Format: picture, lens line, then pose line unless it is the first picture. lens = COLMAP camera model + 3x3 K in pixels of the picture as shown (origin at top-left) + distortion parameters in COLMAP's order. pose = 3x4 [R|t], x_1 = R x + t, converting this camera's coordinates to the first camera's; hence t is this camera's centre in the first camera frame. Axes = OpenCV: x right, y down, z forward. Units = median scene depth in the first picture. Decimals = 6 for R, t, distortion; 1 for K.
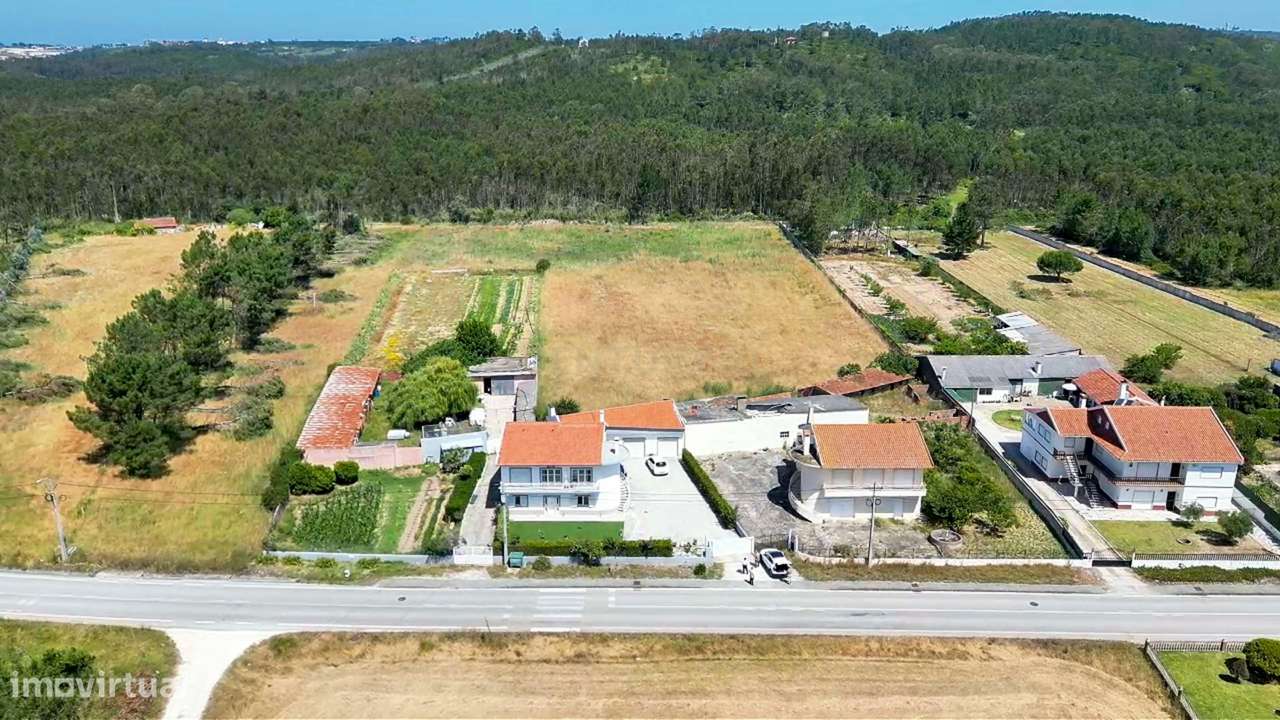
lens RADIAL K [[933.3, 0, 640.0], [0, 933.3, 360.0], [0, 0, 1]] dist [0.068014, -0.059099]
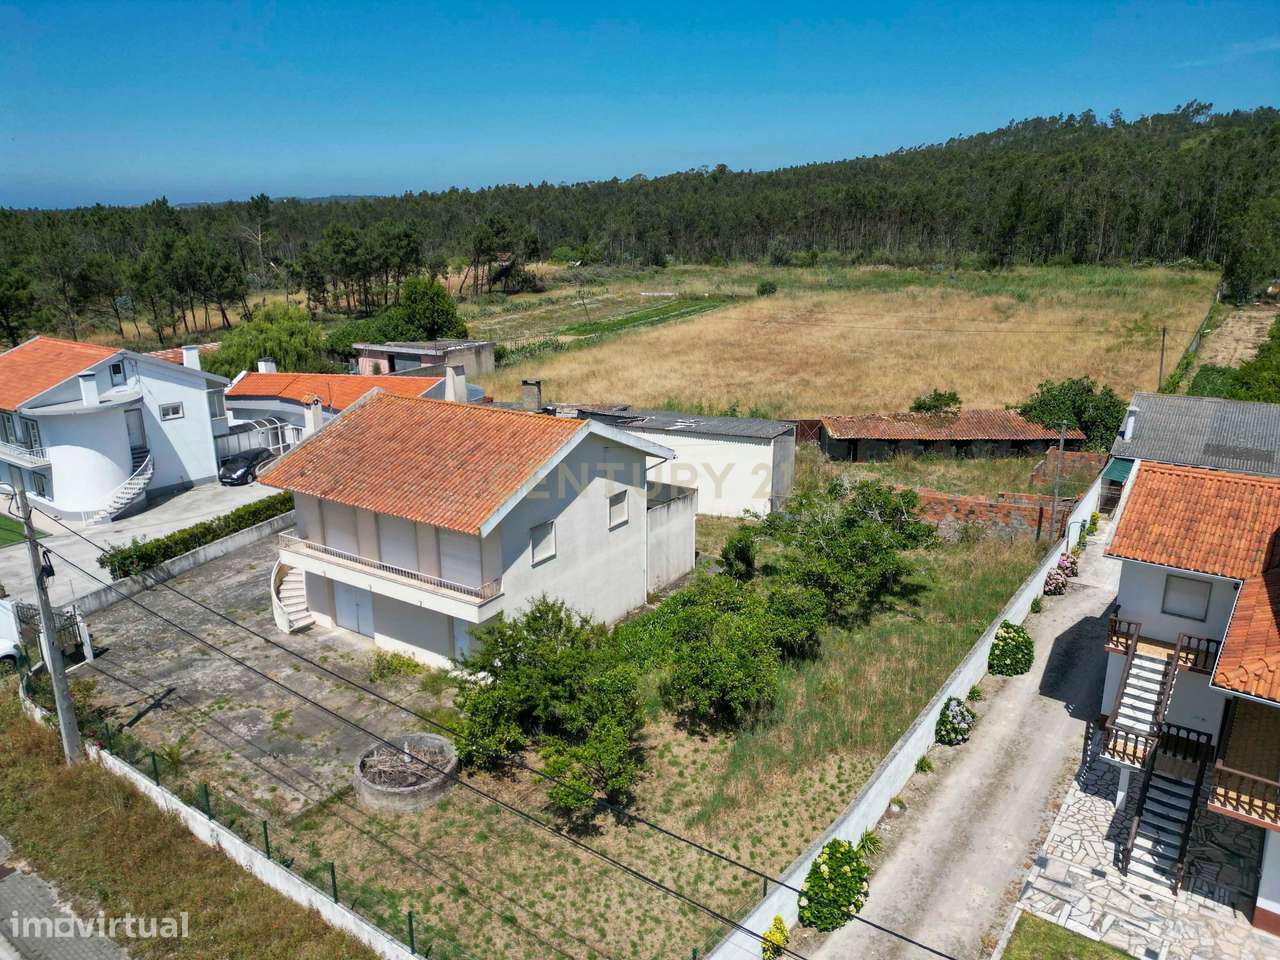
lens RADIAL K [[889.0, 0, 640.0], [0, 889.0, 480.0], [0, 0, 1]] dist [0.067636, -0.058970]
pose [[0.814808, 0.152514, -0.559309, 0.385531], [-0.156039, 0.986867, 0.041783, 0.056128], [0.558336, 0.053229, 0.827905, 0.585909]]
